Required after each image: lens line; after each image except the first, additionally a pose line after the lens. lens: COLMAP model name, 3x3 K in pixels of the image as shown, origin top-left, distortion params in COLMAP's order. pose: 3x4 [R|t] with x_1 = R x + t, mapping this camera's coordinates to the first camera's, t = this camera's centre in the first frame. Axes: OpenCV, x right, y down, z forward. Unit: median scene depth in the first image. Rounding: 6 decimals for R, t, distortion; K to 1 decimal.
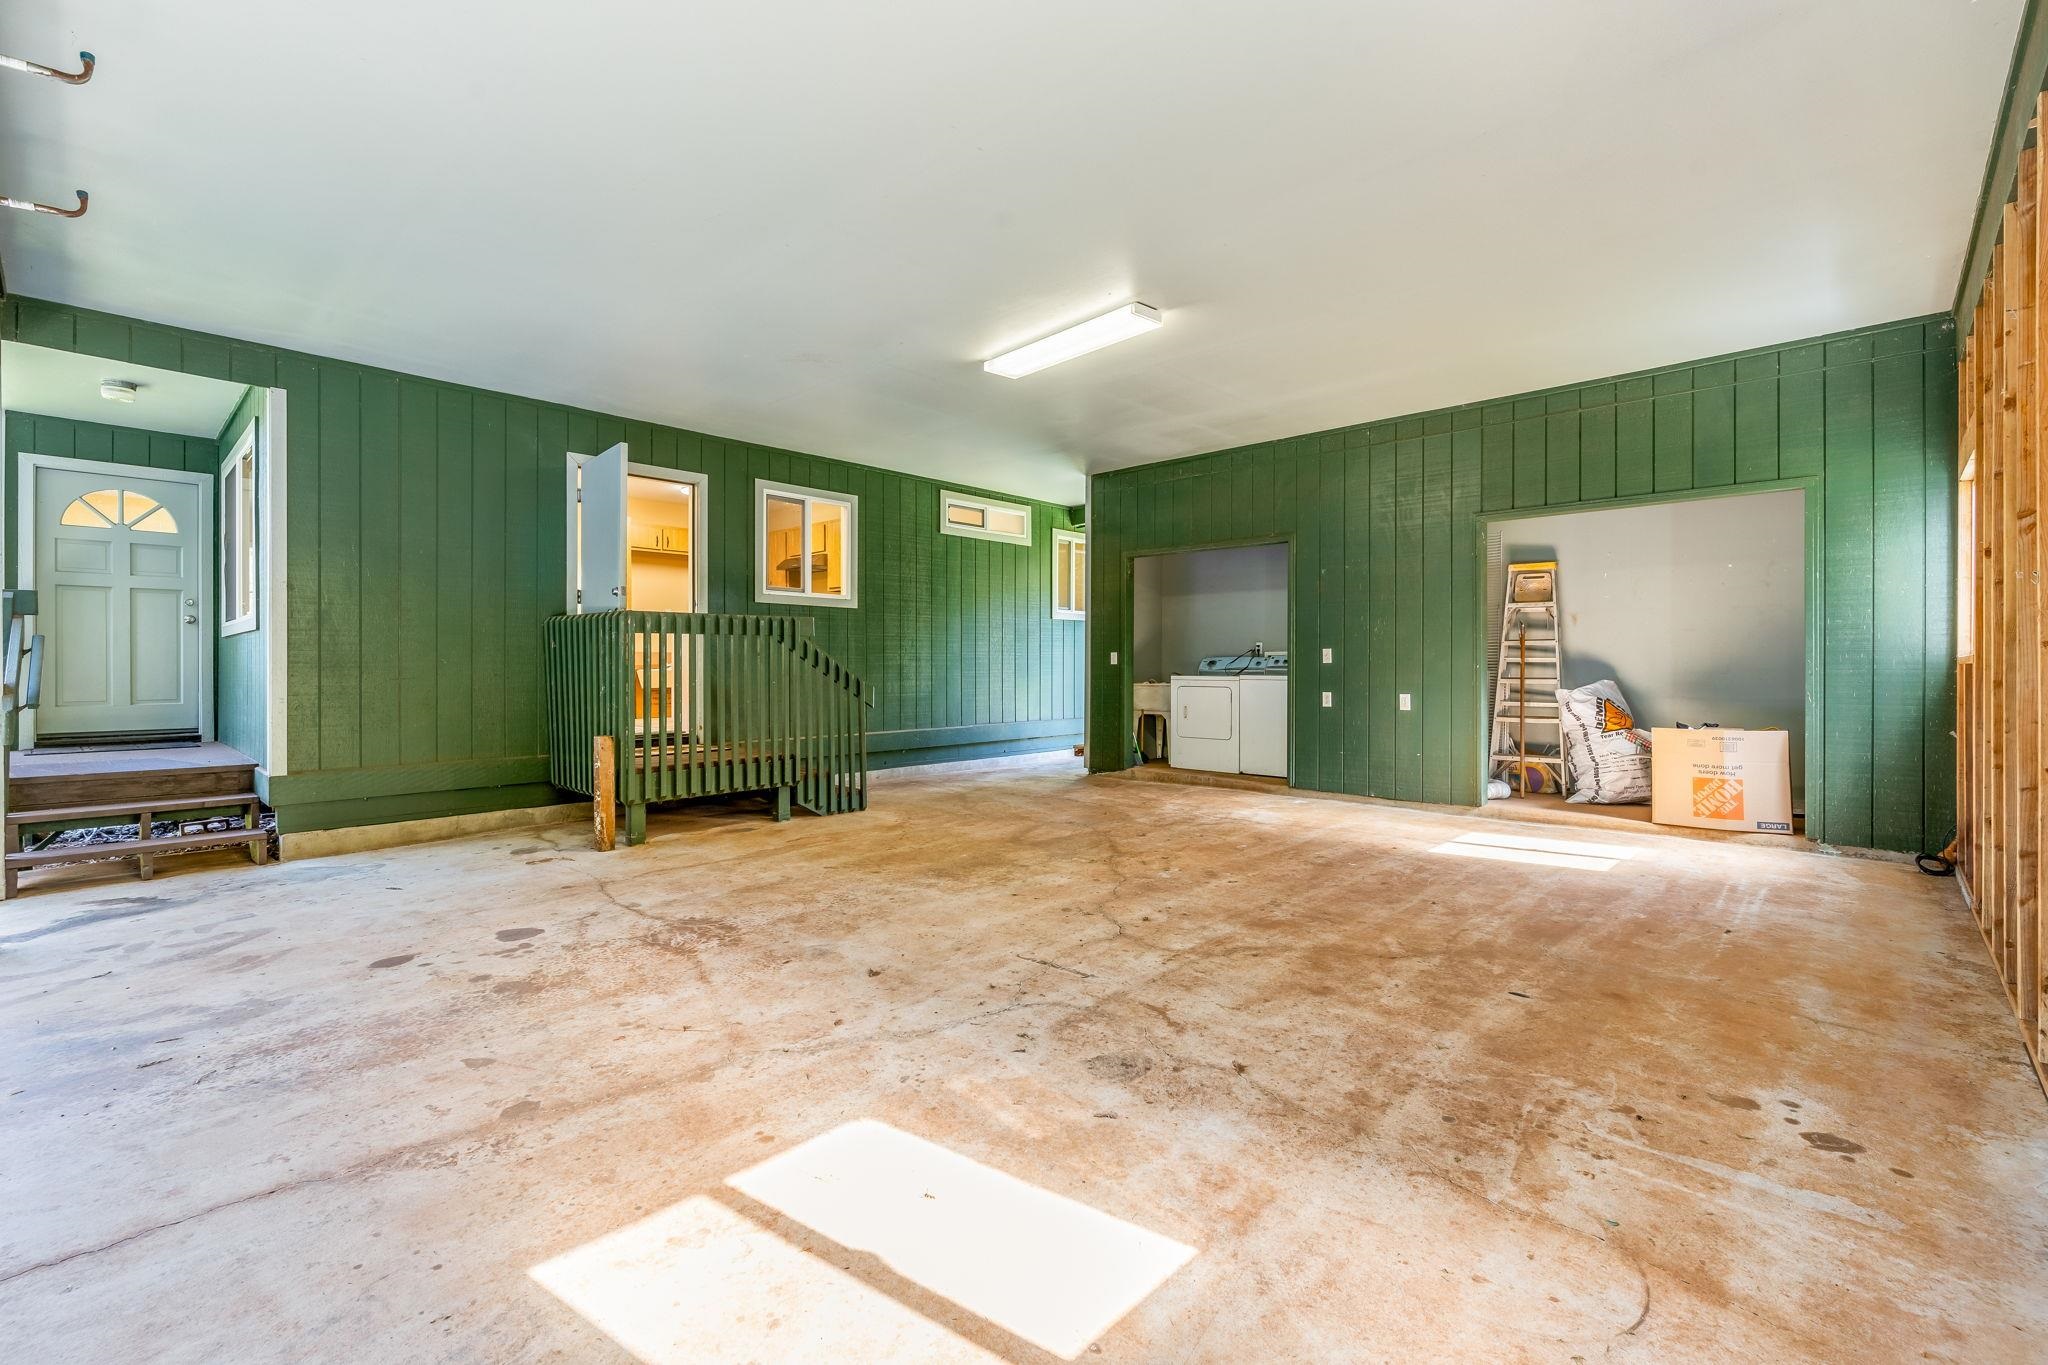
lens RADIAL K [[886.1, 0, 1040.5], [0, 886.1, 675.7], [0, 0, 1]] dist [-0.000198, -0.000272]
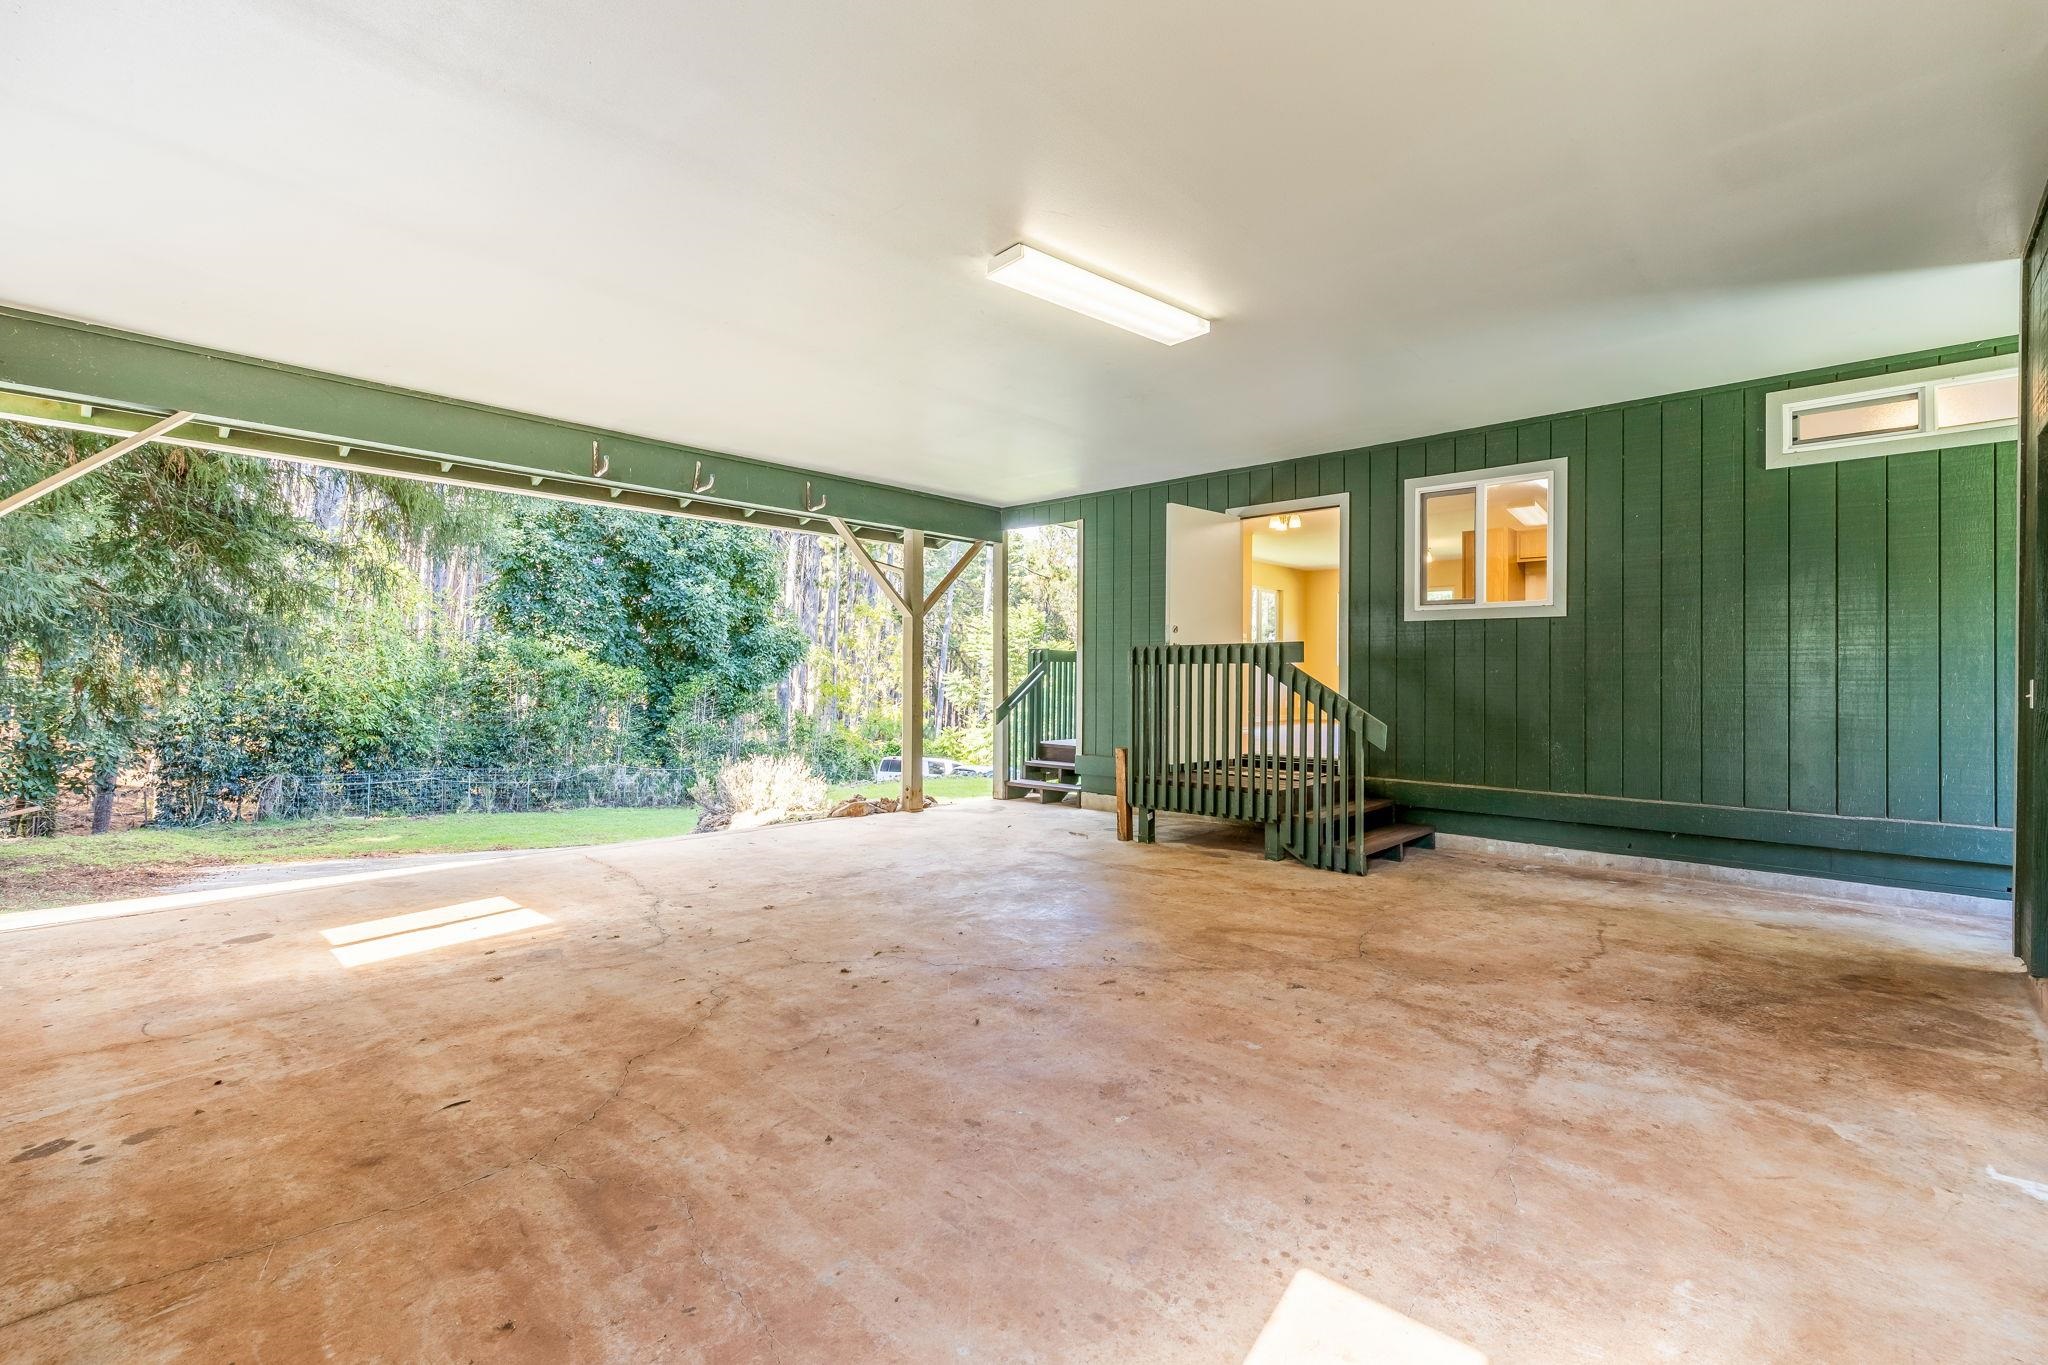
lens RADIAL K [[1077.4, 0, 1200.4], [0, 1077.4, 657.6], [0, 0, 1]] dist [-0.002388, 0.000714]
pose [[-0.007246, -0.013896, -0.999877, 1.465304], [-0.018357, 0.999737, -0.013761, -0.056735], [0.999805, 0.018255, -0.007499, 1.601245]]
